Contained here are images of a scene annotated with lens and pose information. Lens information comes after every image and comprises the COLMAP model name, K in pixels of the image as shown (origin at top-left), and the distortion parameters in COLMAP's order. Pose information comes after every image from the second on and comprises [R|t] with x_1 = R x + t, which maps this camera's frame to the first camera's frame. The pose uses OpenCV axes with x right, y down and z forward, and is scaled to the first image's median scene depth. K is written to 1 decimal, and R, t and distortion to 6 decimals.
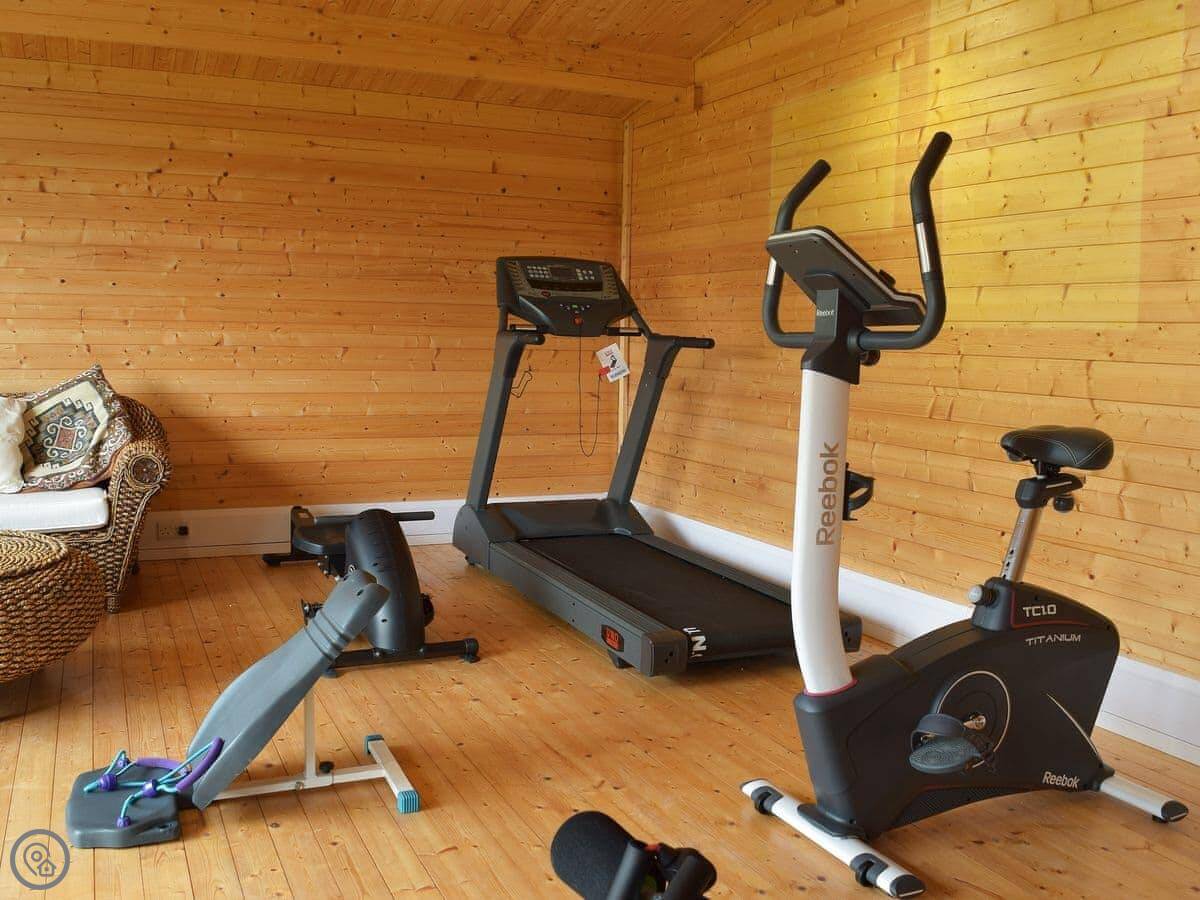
lens RADIAL K [[1107.6, 0, 539.0], [0, 1107.6, 445.4], [0, 0, 1]] dist [-0.085069, 0.016518]
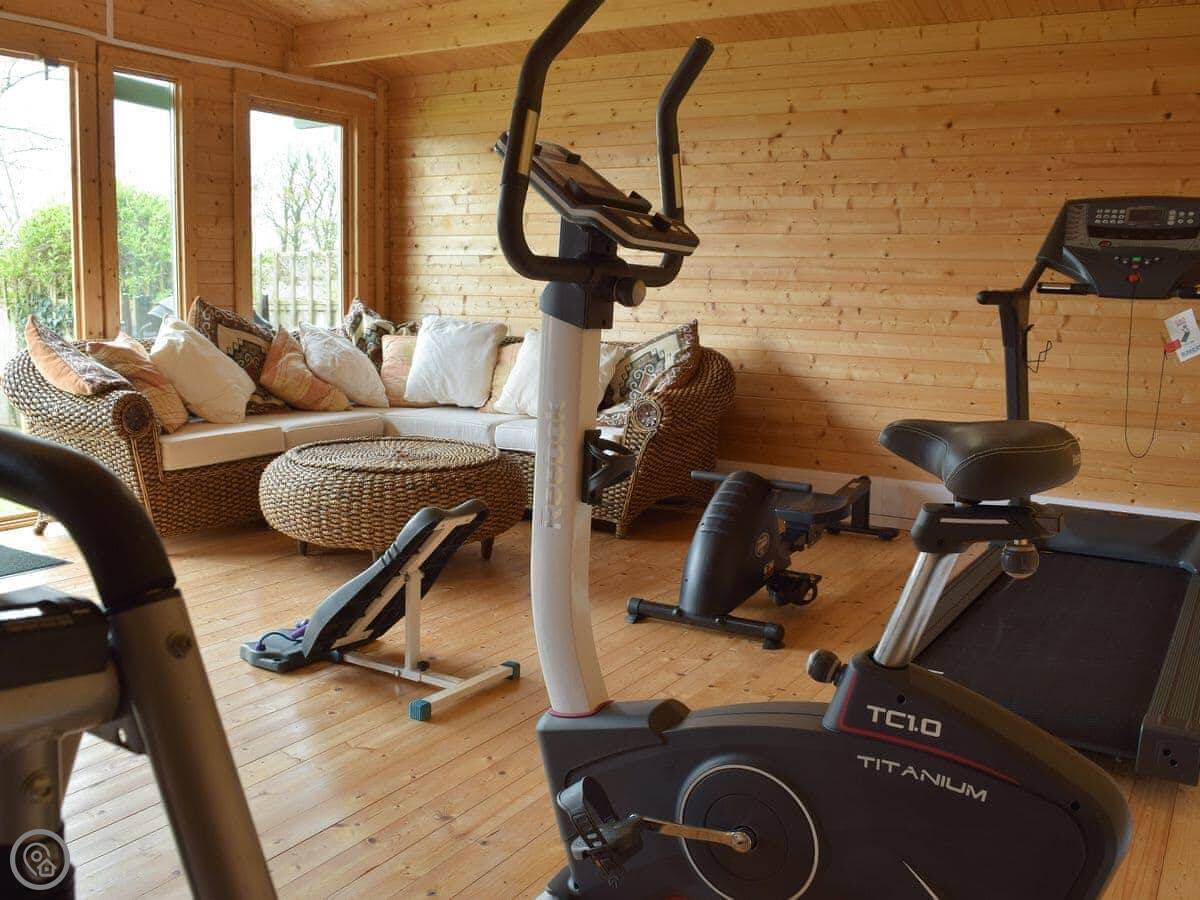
lens RADIAL K [[1107.6, 0, 539.0], [0, 1107.6, 445.4], [0, 0, 1]] dist [-0.085069, 0.016518]
pose [[0.560751, 0.110416, -0.820589, 0.407455], [-0.094571, 0.993124, 0.069007, -0.010376], [0.822566, 0.038909, 0.567337, 0.236193]]
